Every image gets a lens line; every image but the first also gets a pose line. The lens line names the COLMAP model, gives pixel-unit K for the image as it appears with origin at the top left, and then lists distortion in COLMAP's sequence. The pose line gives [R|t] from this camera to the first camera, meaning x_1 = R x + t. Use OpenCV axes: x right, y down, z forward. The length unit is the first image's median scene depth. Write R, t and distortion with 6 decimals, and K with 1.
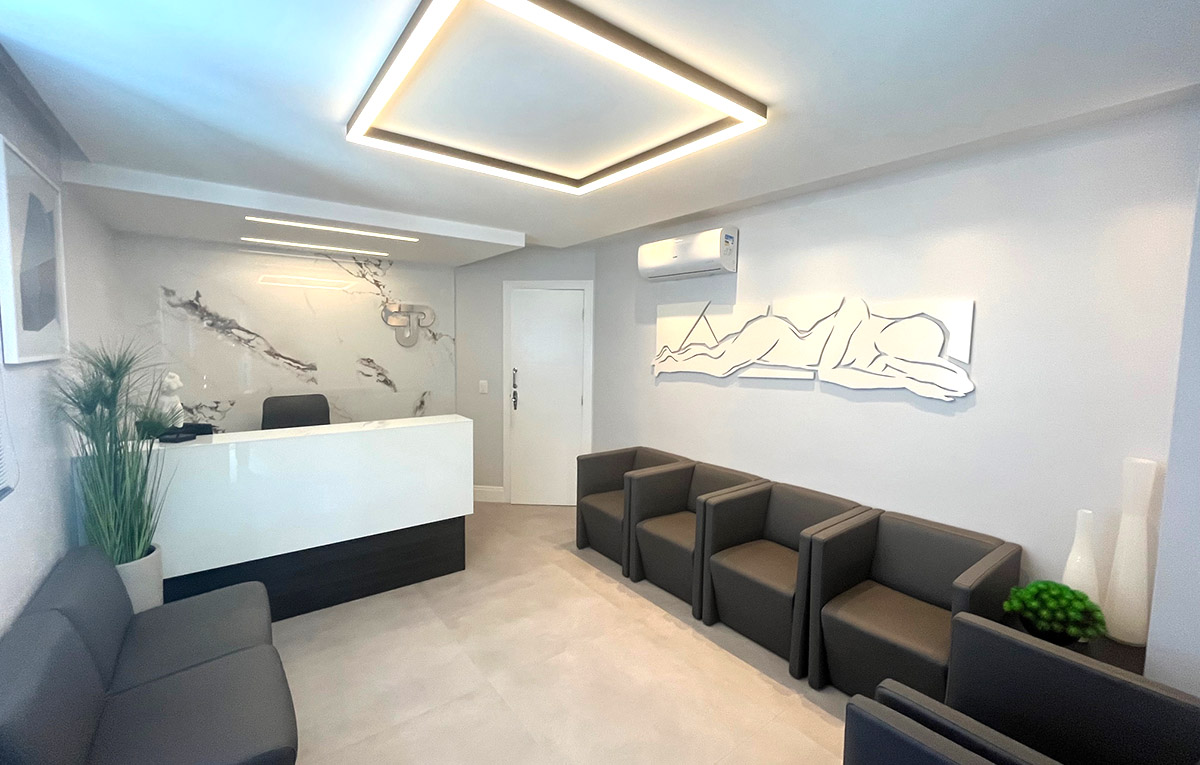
lens RADIAL K [[496.4, 0, 596.2], [0, 496.4, 379.7], [0, 0, 1]] dist [-0.003054, -0.000283]
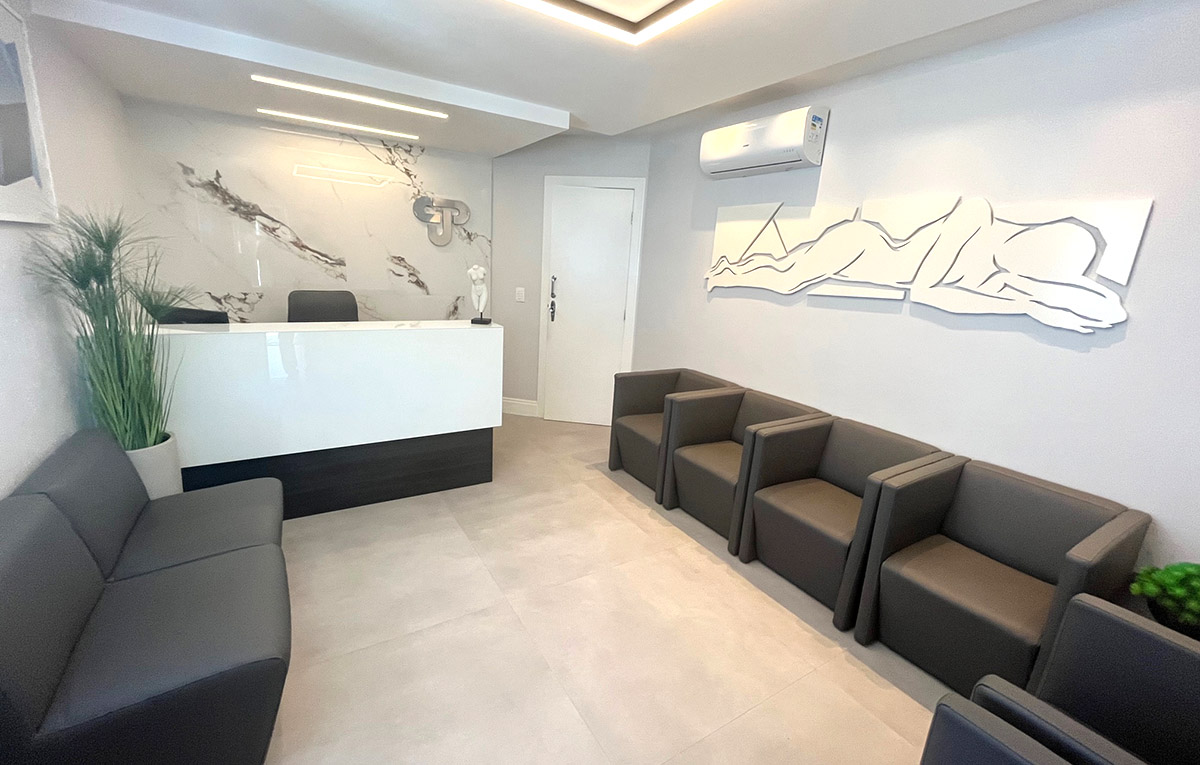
lens RADIAL K [[496.4, 0, 596.2], [0, 496.4, 379.7], [0, 0, 1]] dist [-0.003054, -0.000283]
pose [[0.994415, 0.067622, -0.081037, 0.002893], [-0.054221, 0.986037, 0.157452, 0.028094], [0.090553, -0.152179, 0.984196, 0.114161]]
